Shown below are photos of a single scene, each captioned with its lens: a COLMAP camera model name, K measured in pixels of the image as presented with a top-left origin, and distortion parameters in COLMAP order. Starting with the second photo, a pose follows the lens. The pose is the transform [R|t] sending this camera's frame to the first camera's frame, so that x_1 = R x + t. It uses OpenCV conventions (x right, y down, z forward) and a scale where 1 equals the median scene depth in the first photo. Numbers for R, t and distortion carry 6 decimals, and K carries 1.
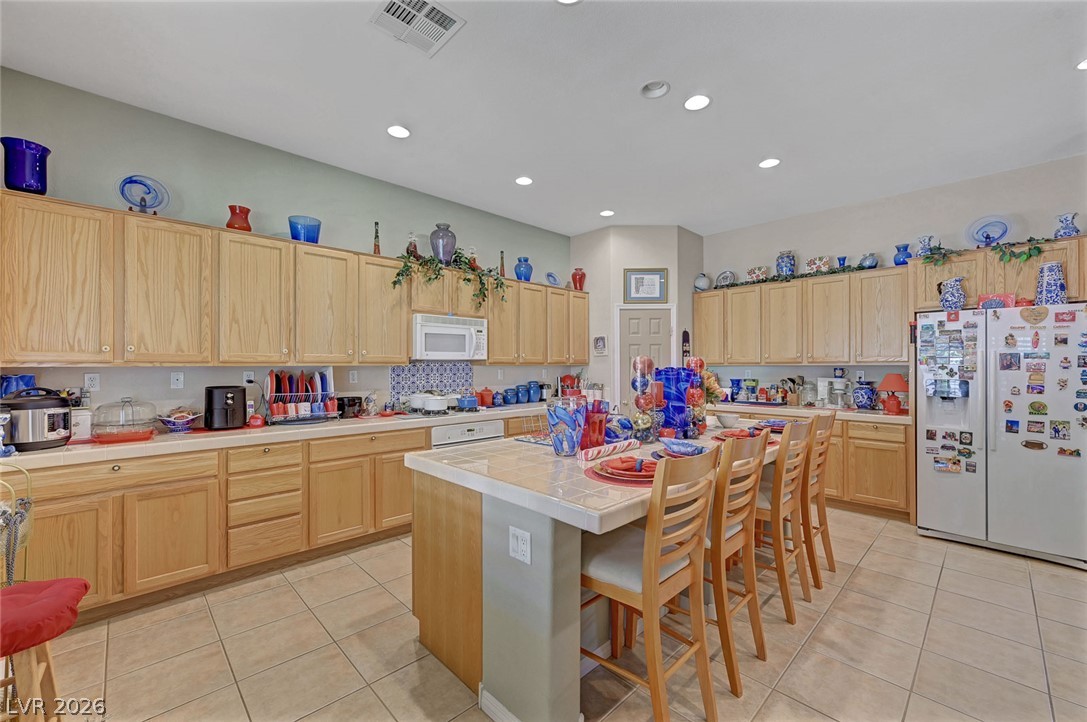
lens RADIAL K [[434.3, 0, 546.2], [0, 434.3, 364.2], [0, 0, 1]] dist [-0.000850, -0.000396]
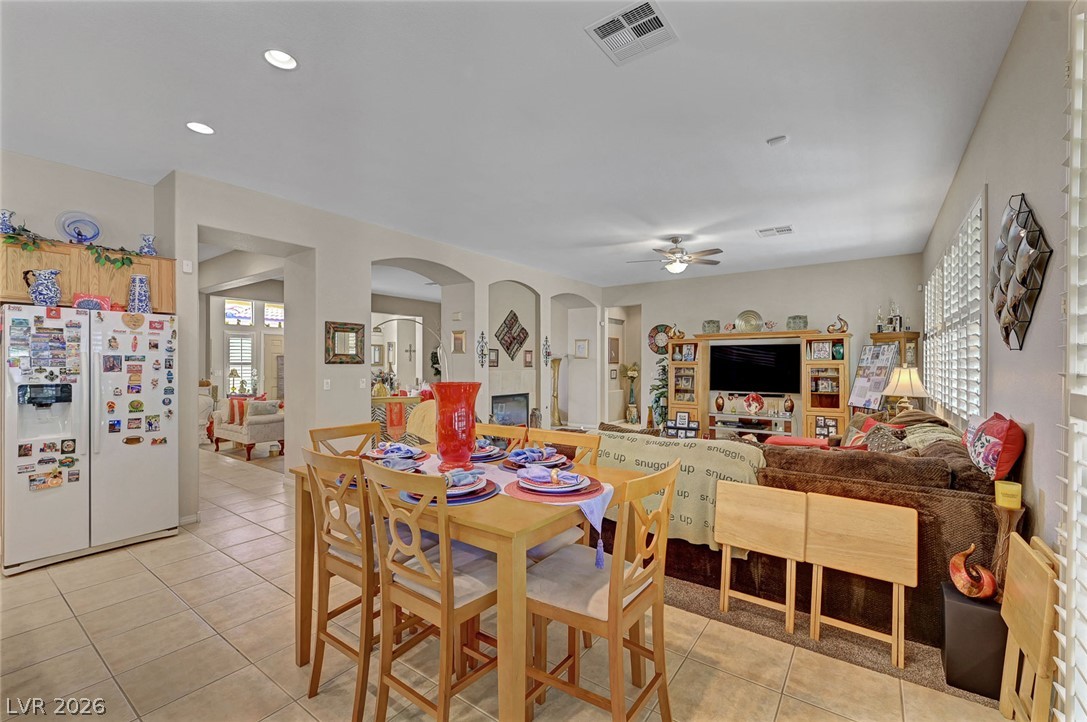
lens RADIAL K [[450.6, 0, 537.0], [0, 450.6, 365.9], [0, 0, 1]] dist [-0.003884, 0.000784]
pose [[-0.152353, -0.004025, 0.988318, -0.129741], [-0.001314, 0.999992, 0.003870, -0.005707], [-0.988325, -0.000709, -0.152357, 0.156586]]
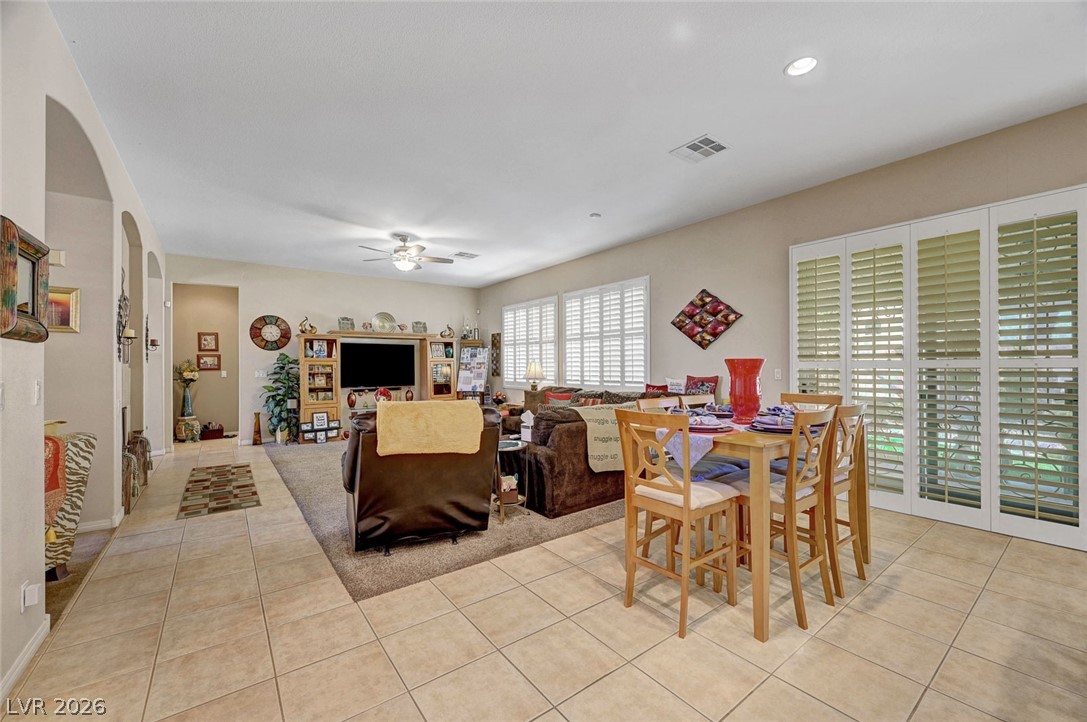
lens RADIAL K [[434.3, 0, 542.9], [0, 434.3, 364.7], [0, 0, 1]] dist [-0.000850, -0.000396]
pose [[-0.990051, 0.007881, 0.140490, 0.759313], [0.007244, 0.999961, -0.005048, 0.031868], [-0.140524, -0.003980, -0.990069, 1.030710]]
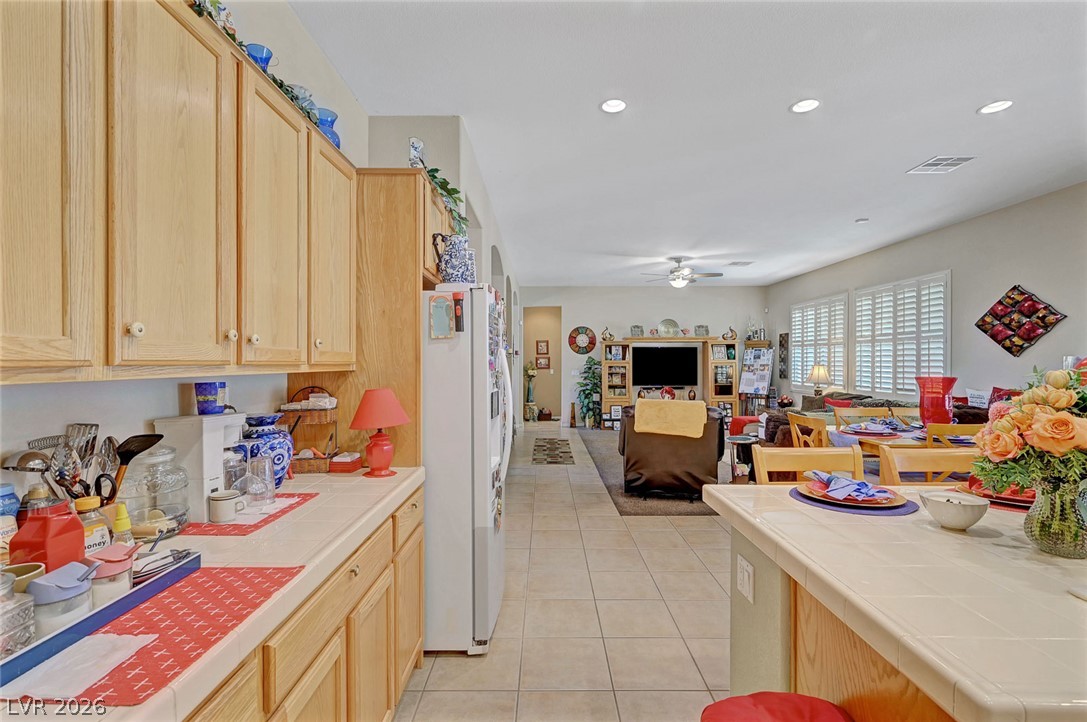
lens RADIAL K [[492.4, 0, 539.7], [0, 492.4, 363.9], [0, 0, 1]] dist [-0.001833, -0.000633]
pose [[-0.702976, -0.001281, 0.711212, 0.355176], [0.001438, 0.999994, 0.003222, -0.012028], [-0.711212, 0.003287, -0.702970, 1.486323]]
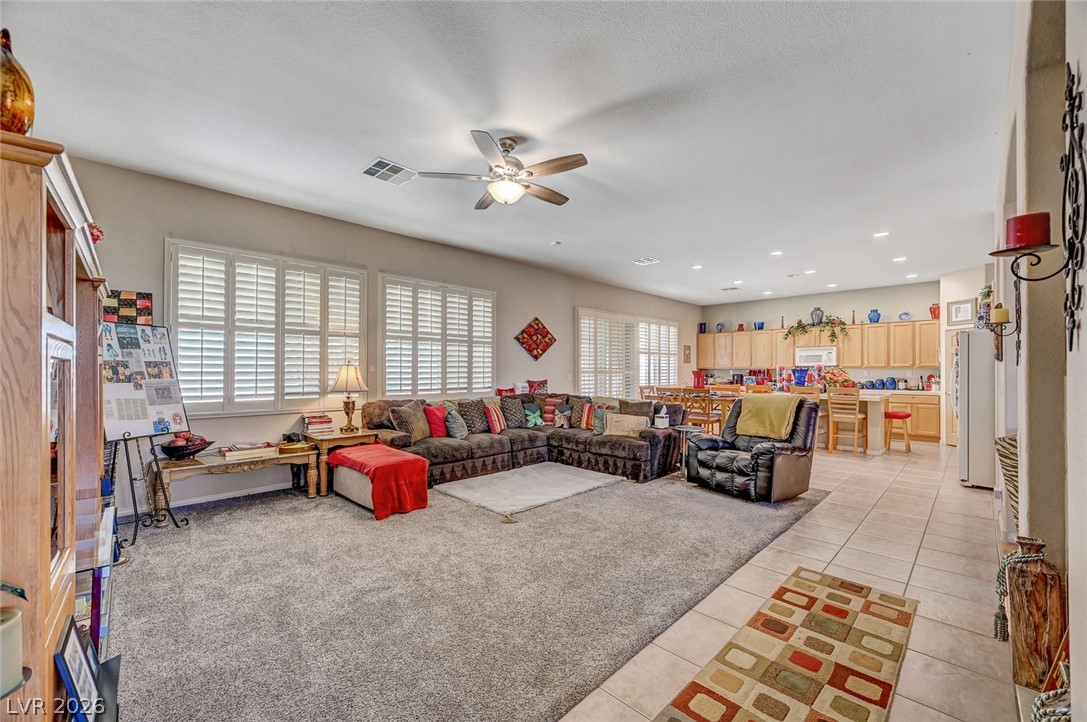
lens RADIAL K [[434.3, 0, 538.8], [0, 434.3, 369.2], [0, 0, 1]] dist [-0.000850, -0.000396]
pose [[-0.001199, -0.001025, -0.999999, 2.601935], [-0.003514, 0.999993, -0.001021, 0.018140], [0.999993, 0.003512, -0.001203, -0.598687]]
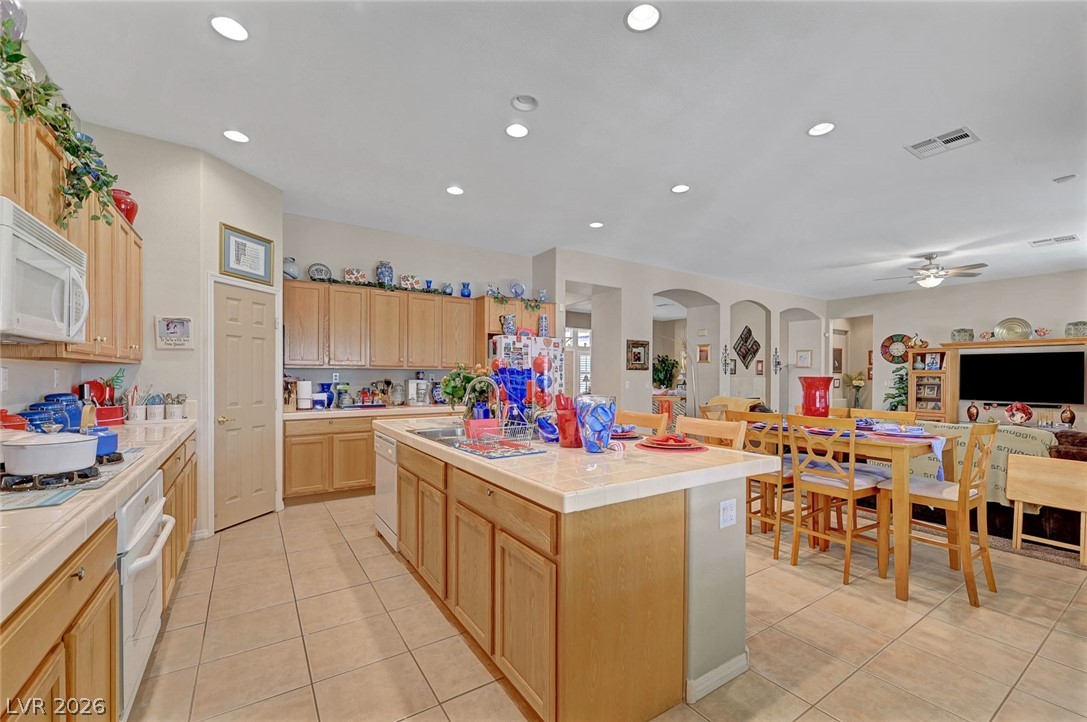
lens RADIAL K [[434.3, 0, 547.8], [0, 434.3, 375.4], [0, 0, 1]] dist [-0.000850, -0.000396]
pose [[0.199614, 0.000861, 0.979874, -0.607113], [-0.007936, 0.999968, 0.000738, 0.021744], [-0.979843, -0.007923, 0.199614, 0.578510]]
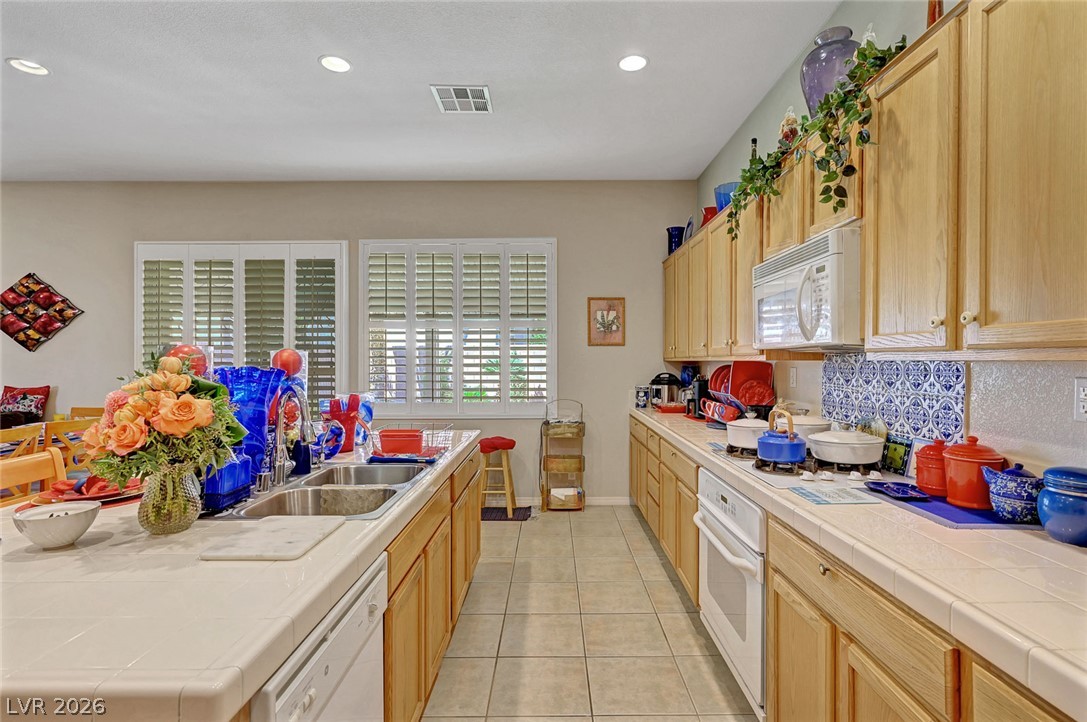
lens RADIAL K [[531.9, 0, 544.6], [0, 531.9, 358.4], [0, 0, 1]] dist [0.001188, 0.000111]
pose [[-0.705136, 0.004226, -0.709059, 0.444187], [0.005033, 0.999987, 0.000955, -0.001981], [0.709054, -0.002896, -0.705148, 1.452414]]
